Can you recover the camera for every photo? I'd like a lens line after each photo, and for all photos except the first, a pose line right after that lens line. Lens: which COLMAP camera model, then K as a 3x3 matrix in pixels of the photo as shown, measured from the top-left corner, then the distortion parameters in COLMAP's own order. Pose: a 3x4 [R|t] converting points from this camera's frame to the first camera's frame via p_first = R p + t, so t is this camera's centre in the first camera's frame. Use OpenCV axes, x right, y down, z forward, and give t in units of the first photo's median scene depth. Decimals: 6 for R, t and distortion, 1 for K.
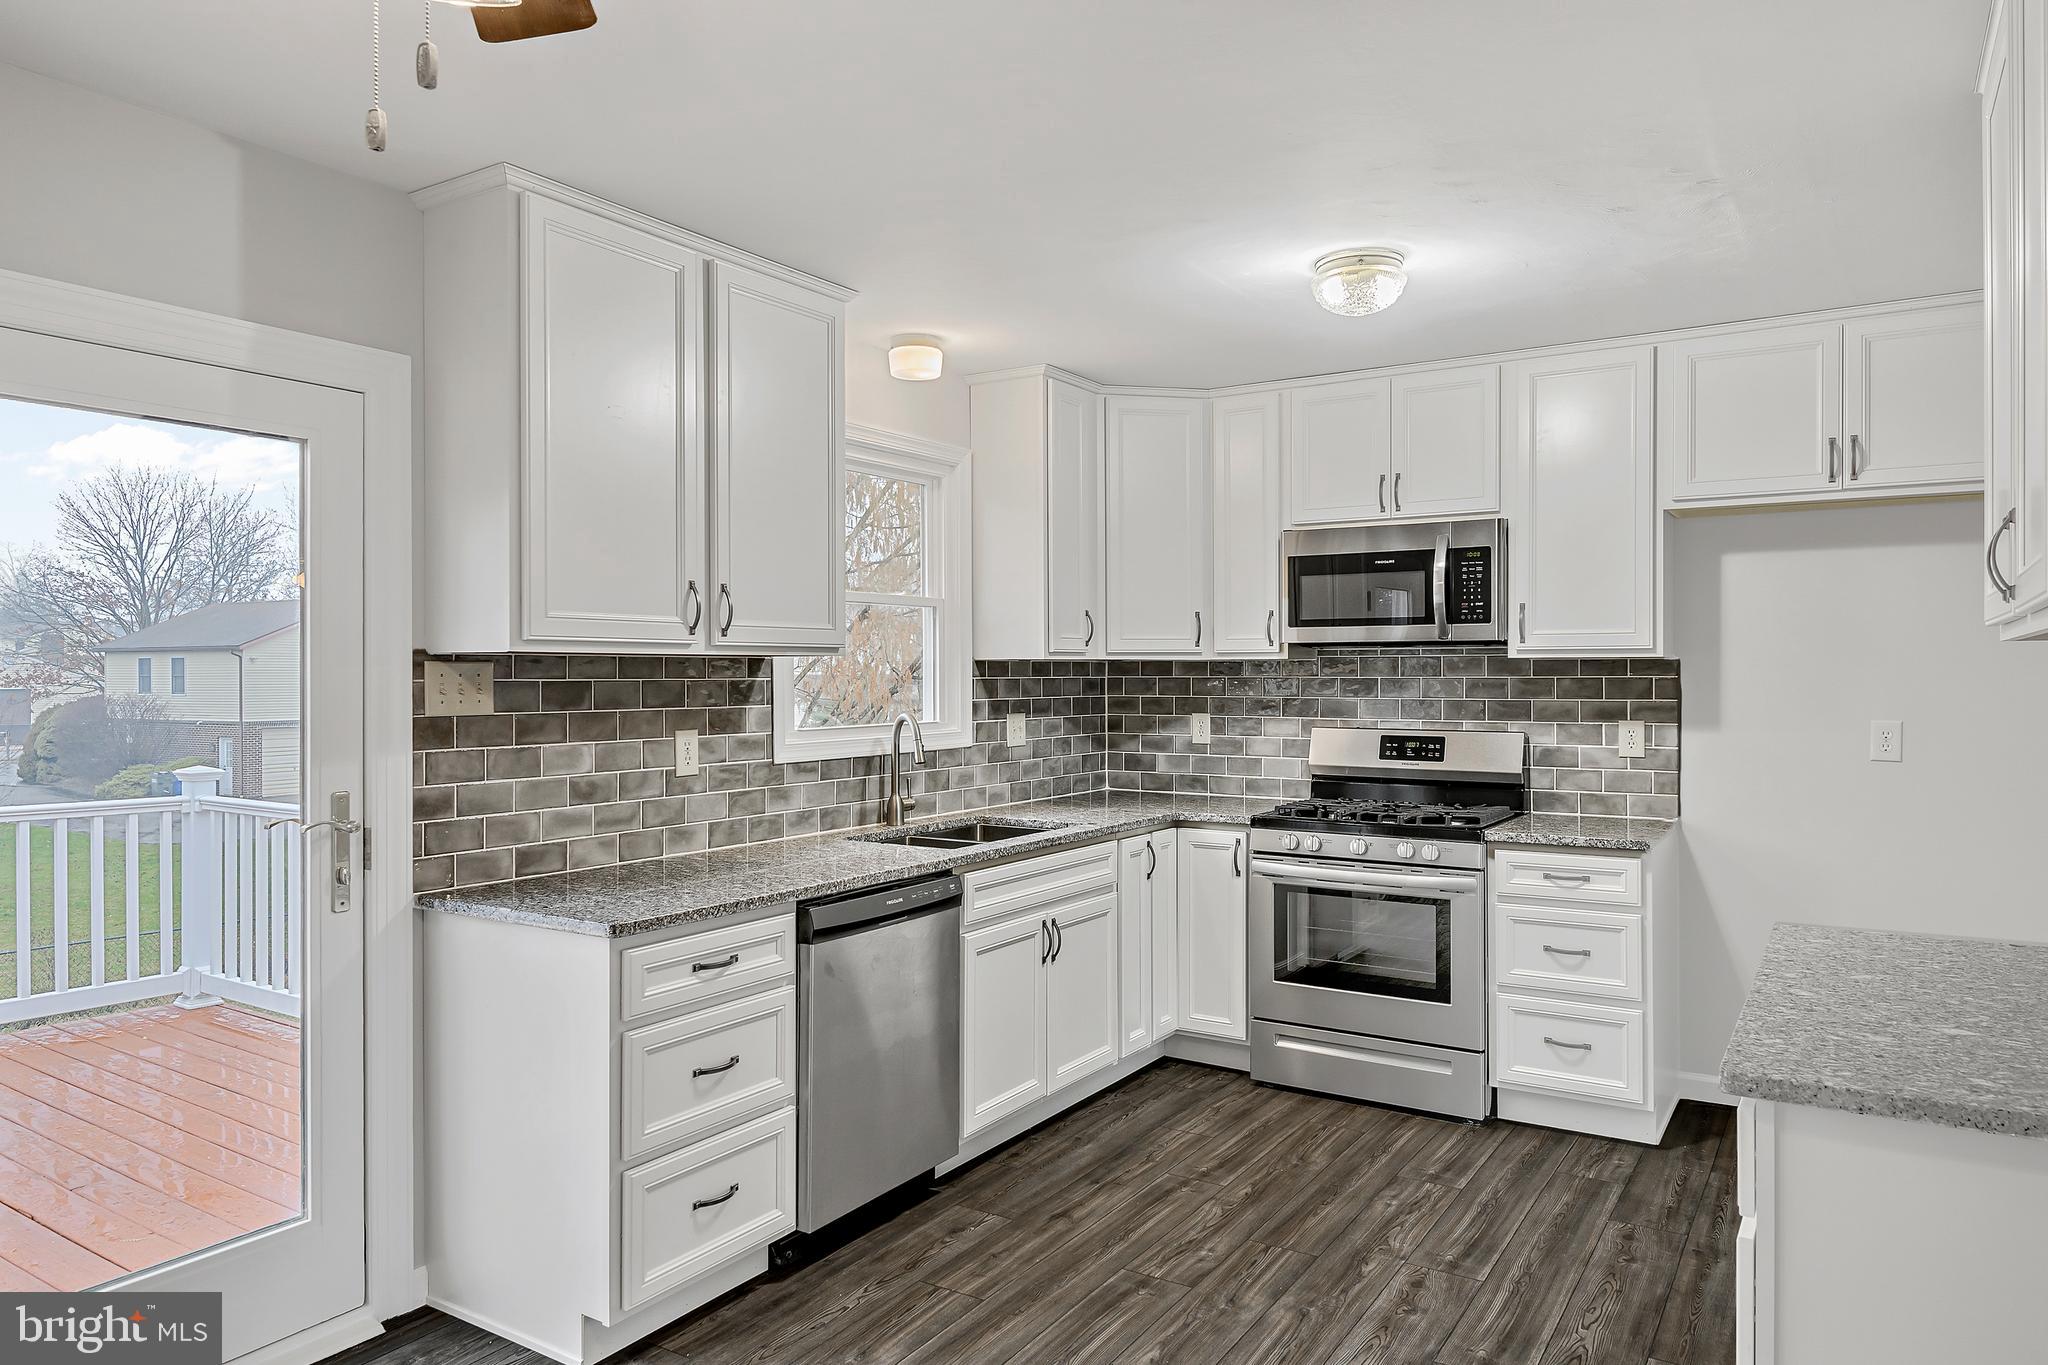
lens RADIAL K [[1318.4, 0, 1004.5], [0, 1318.4, 677.1], [0, 0, 1]] dist [0.003885, 0.001927]
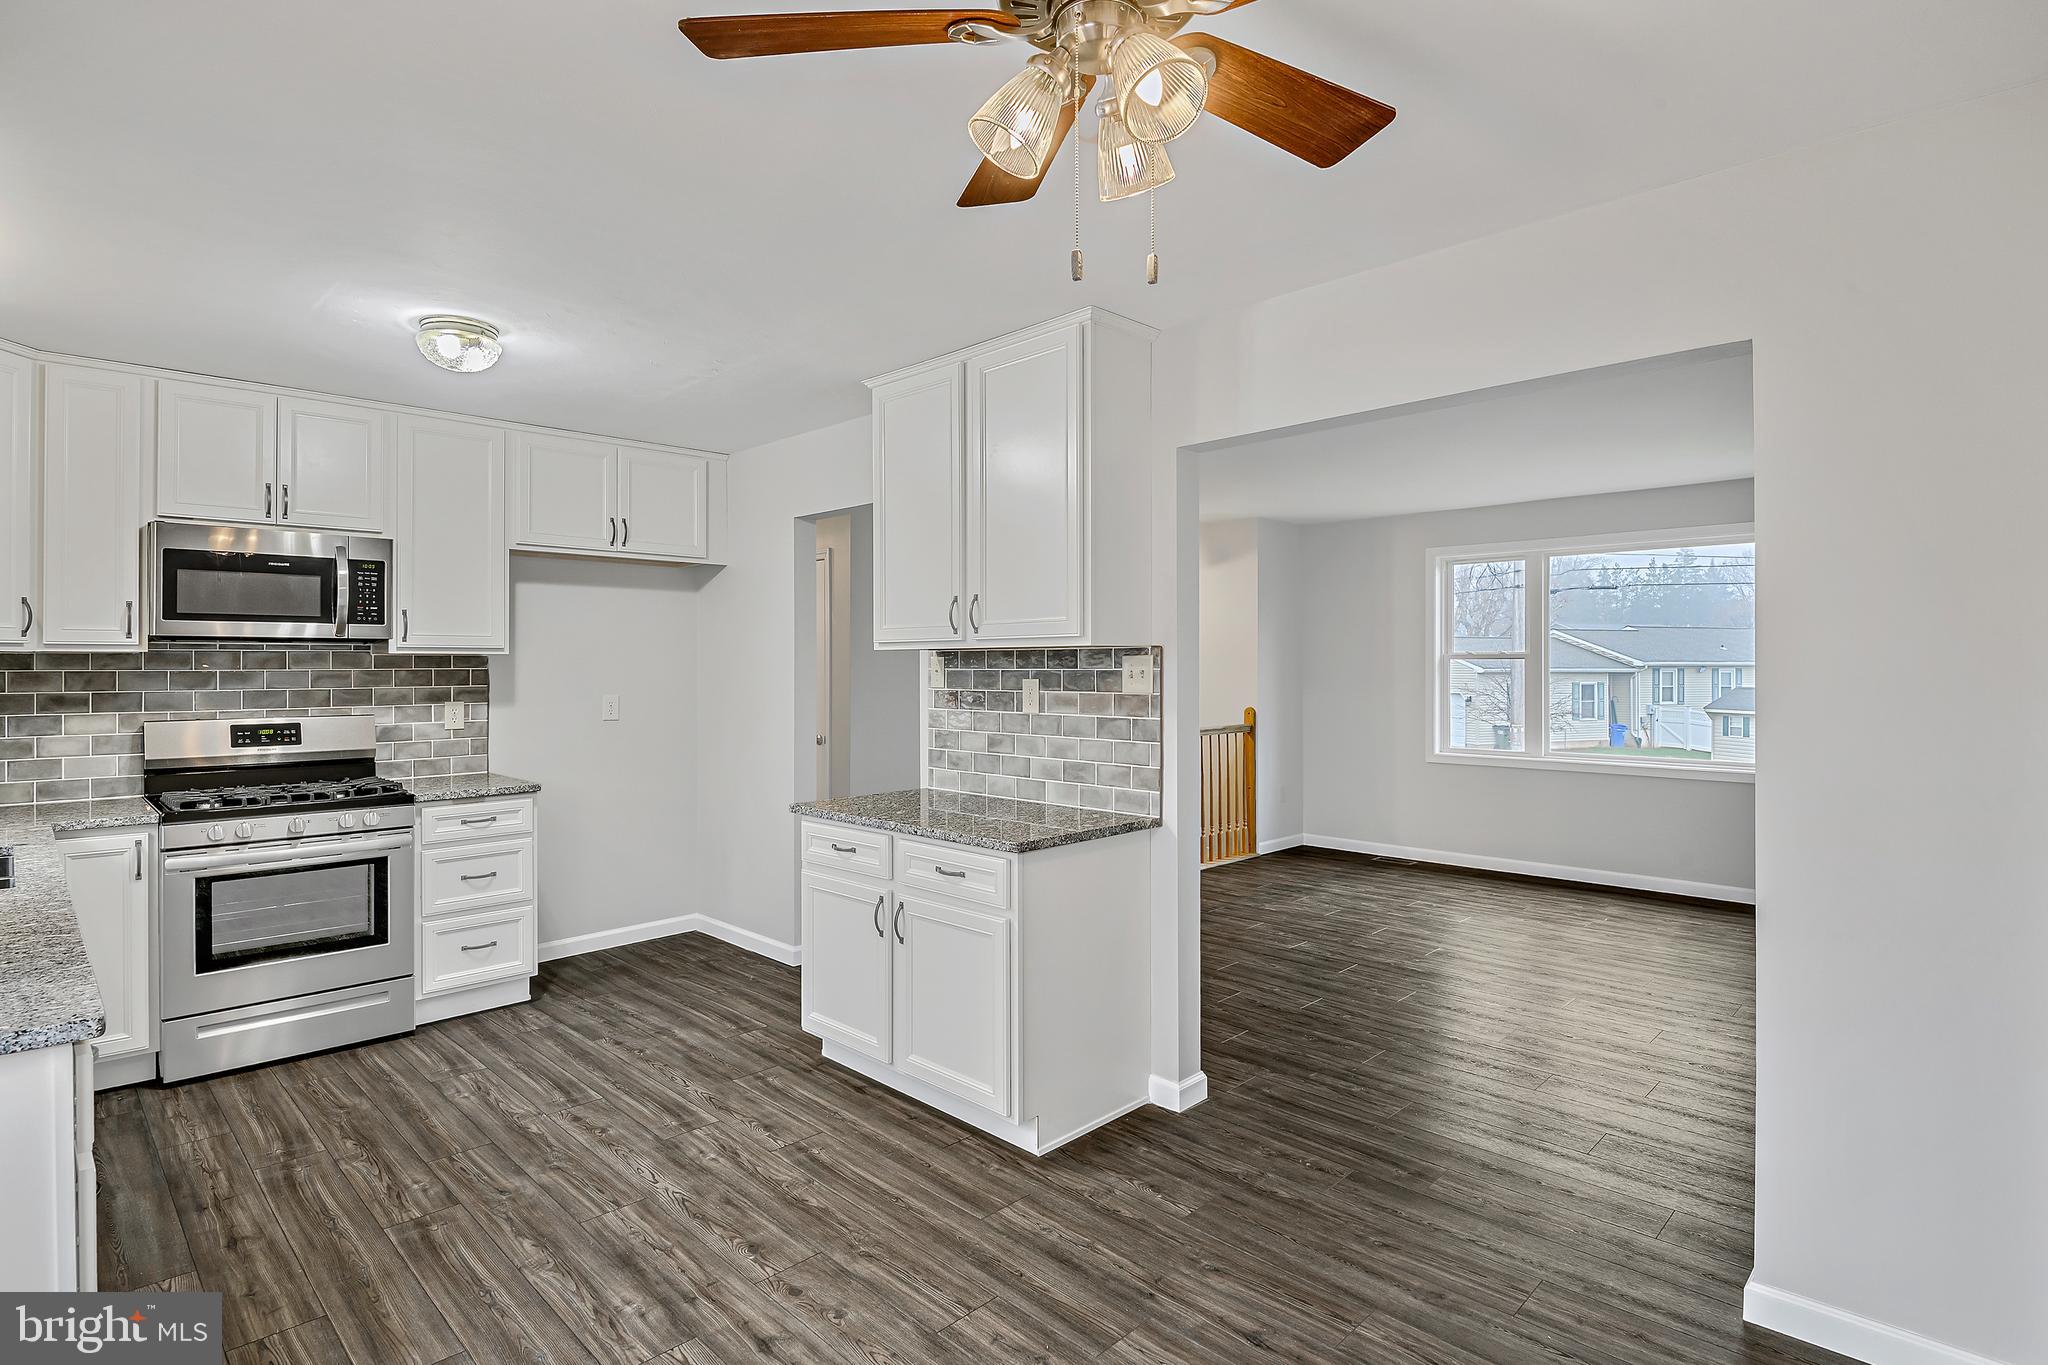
lens RADIAL K [[1035.2, 0, 1013.3], [0, 1035.2, 661.4], [0, 0, 1]] dist [-0.007164, -0.007156]
pose [[0.214294, 0.002916, 0.976765, -0.466053], [0.004184, 0.999984, -0.003903, -0.001380], [-0.976760, 0.004923, 0.214278, 0.251547]]
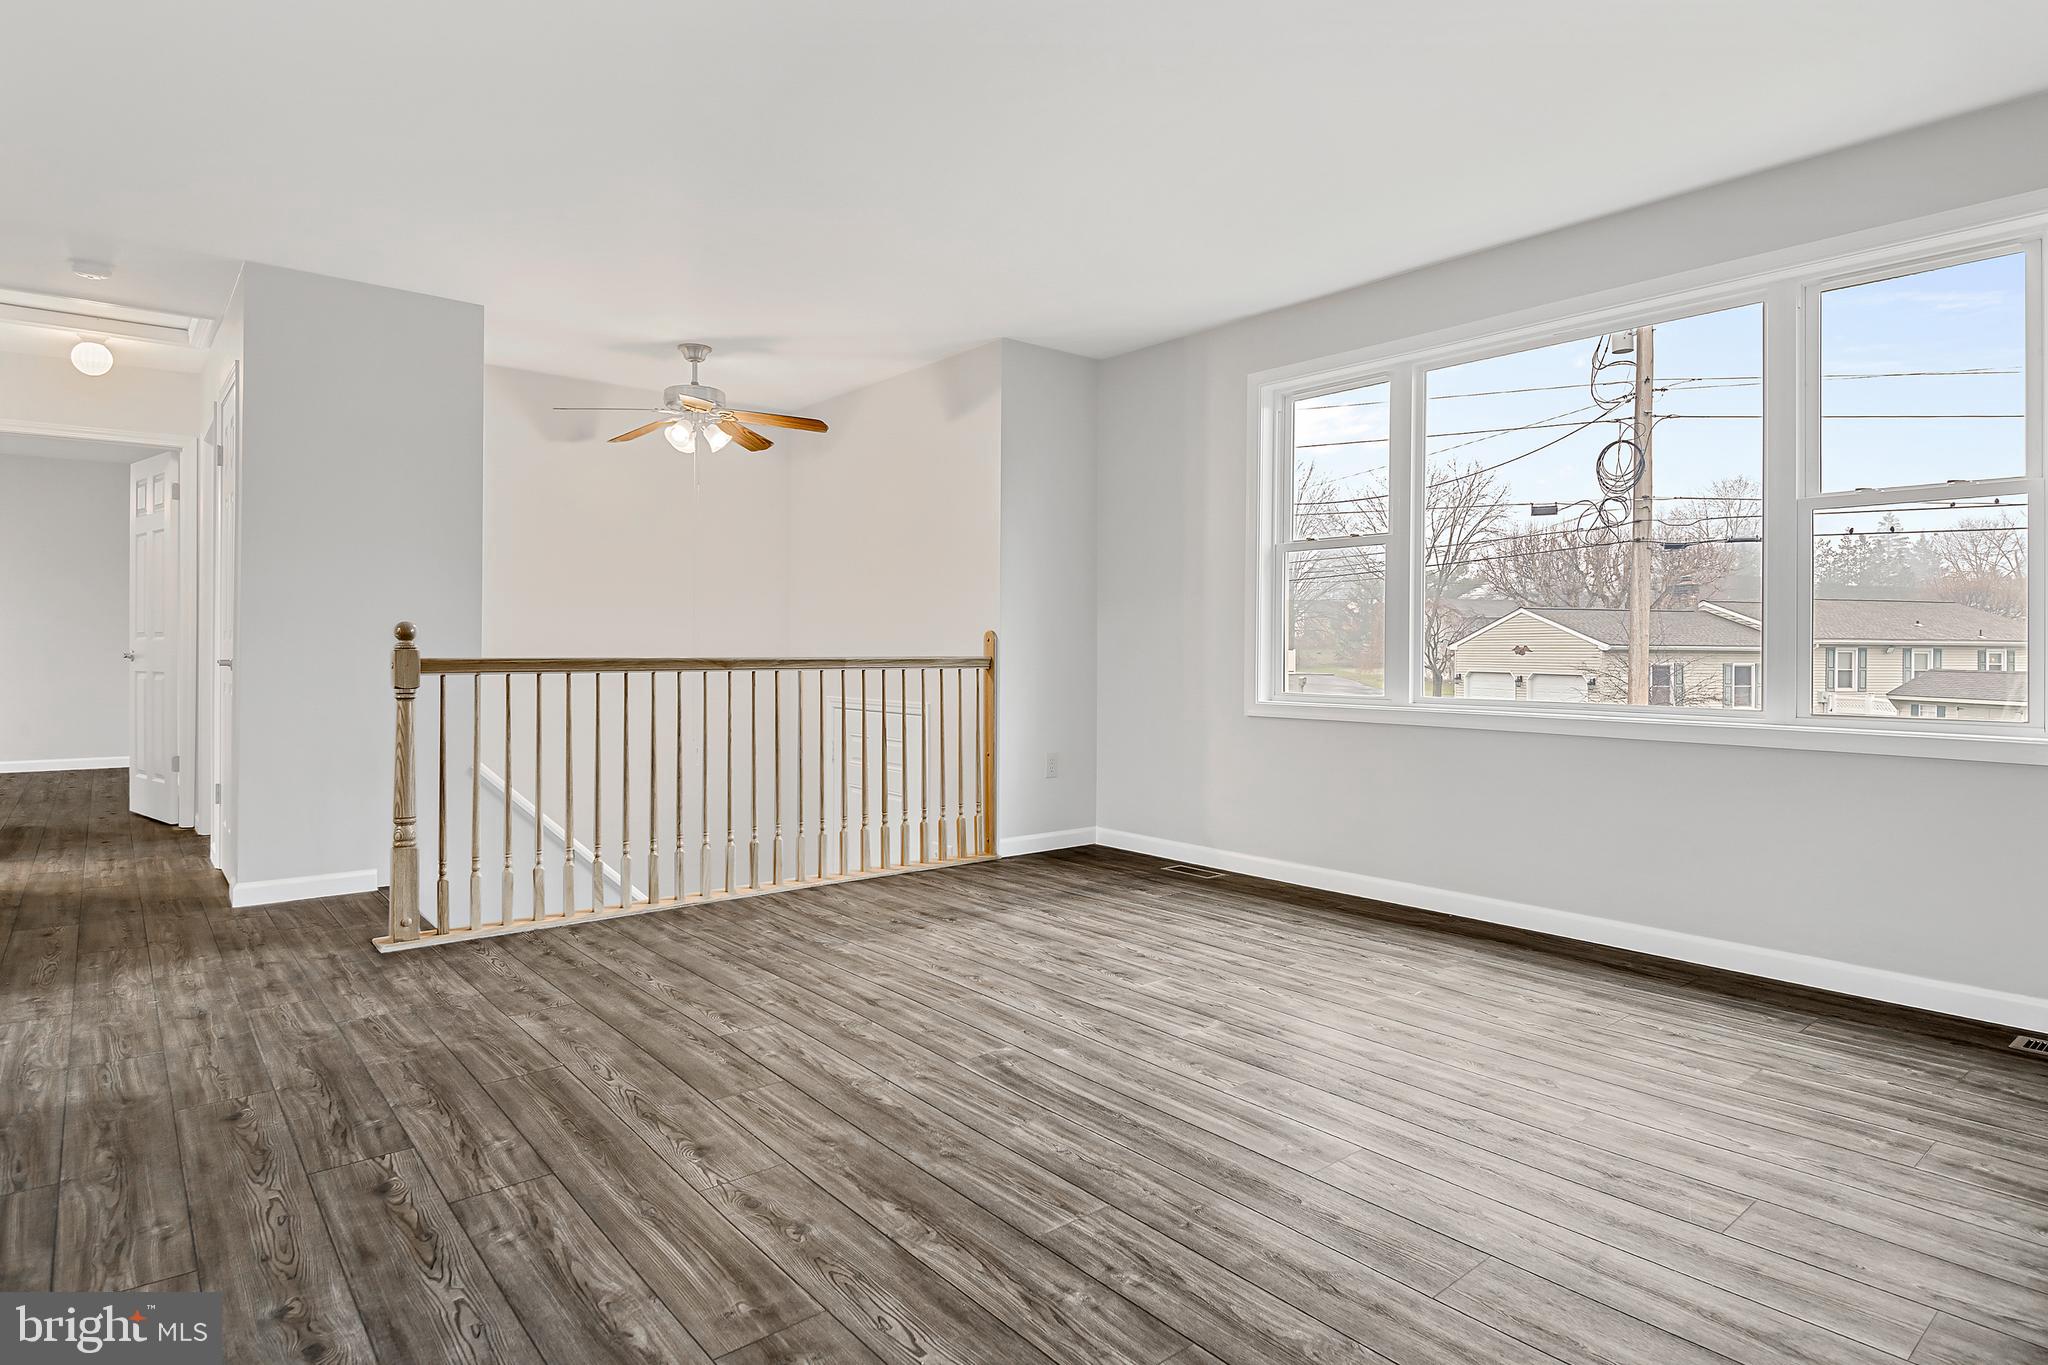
lens RADIAL K [[1111.6, 0, 1030.1], [0, 1111.6, 643.9], [0, 0, 1]] dist [0.008666, -0.007711]
pose [[0.293788, 0.006152, 0.955851, 0.214331], [-0.003526, 0.999979, -0.005352, 0.098556], [-0.955864, -0.001798, 0.293804, -0.195294]]
